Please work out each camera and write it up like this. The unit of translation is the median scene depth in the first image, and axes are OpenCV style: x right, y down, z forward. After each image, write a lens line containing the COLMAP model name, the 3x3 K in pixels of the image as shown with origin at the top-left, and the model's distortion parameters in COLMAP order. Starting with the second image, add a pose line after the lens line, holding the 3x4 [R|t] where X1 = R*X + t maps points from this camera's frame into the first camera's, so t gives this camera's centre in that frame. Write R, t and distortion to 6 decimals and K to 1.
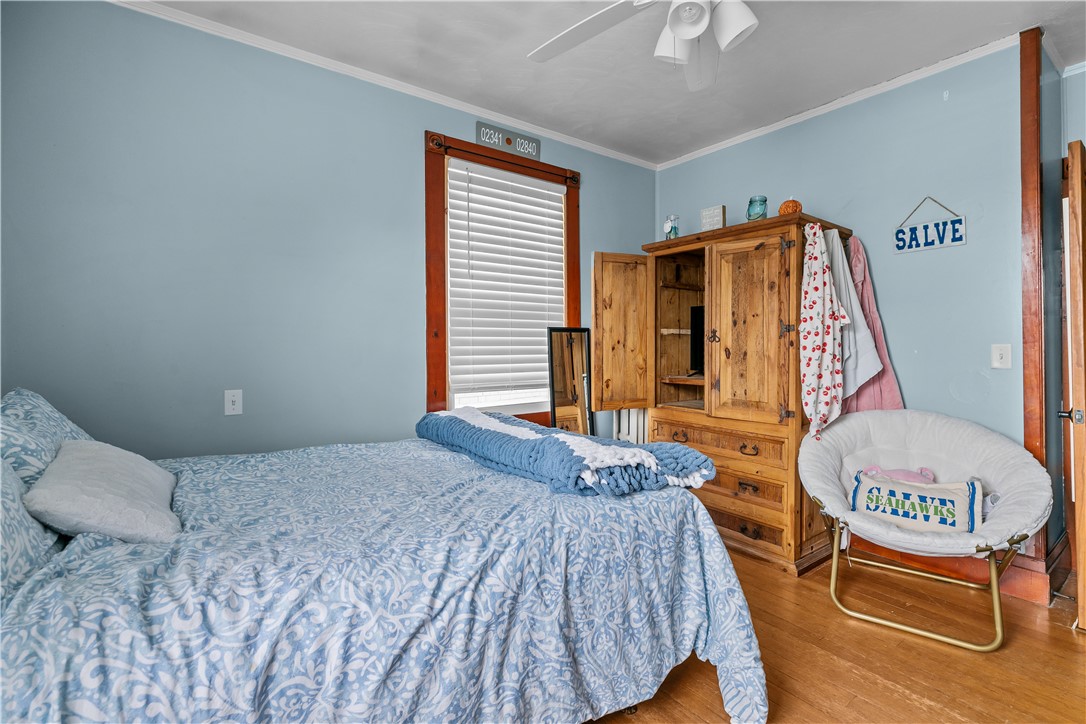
lens RADIAL K [[493.0, 0, 549.7], [0, 493.0, 352.2], [0, 0, 1]] dist [0.002167, -0.001213]
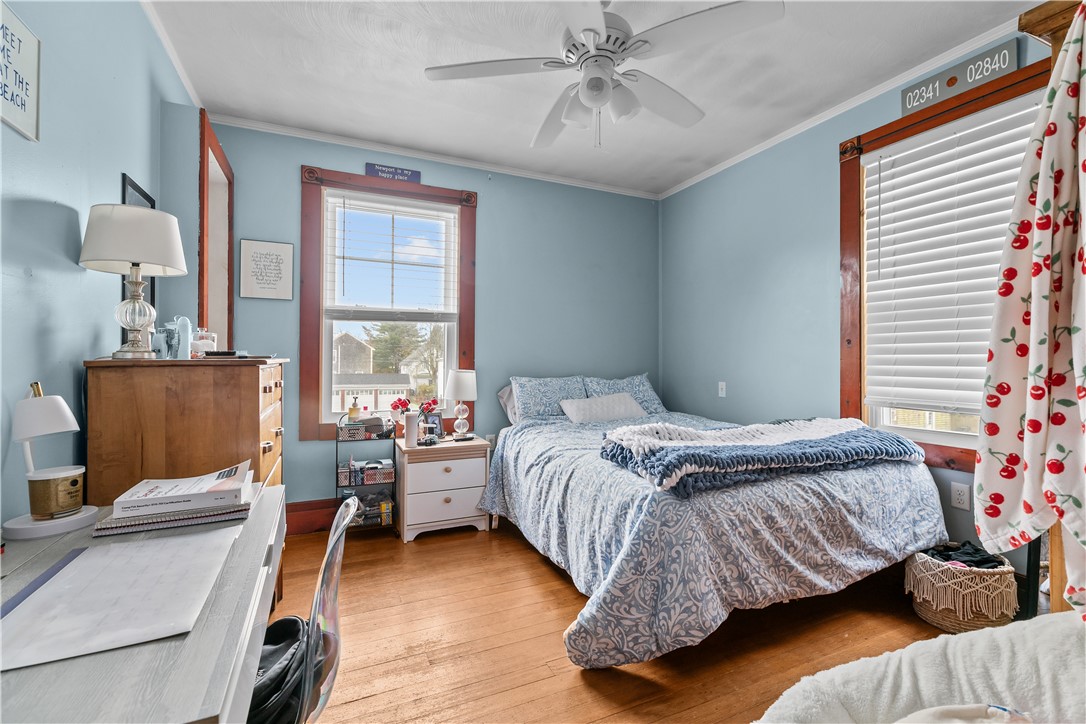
lens RADIAL K [[493.0, 0, 550.2], [0, 493.0, 358.7], [0, 0, 1]] dist [0.002167, -0.001213]
pose [[-0.211714, 0.007186, -0.977305, 0.850708], [-0.008852, 0.999918, 0.009270, -0.008700], [0.977292, 0.010614, -0.211633, 0.615854]]
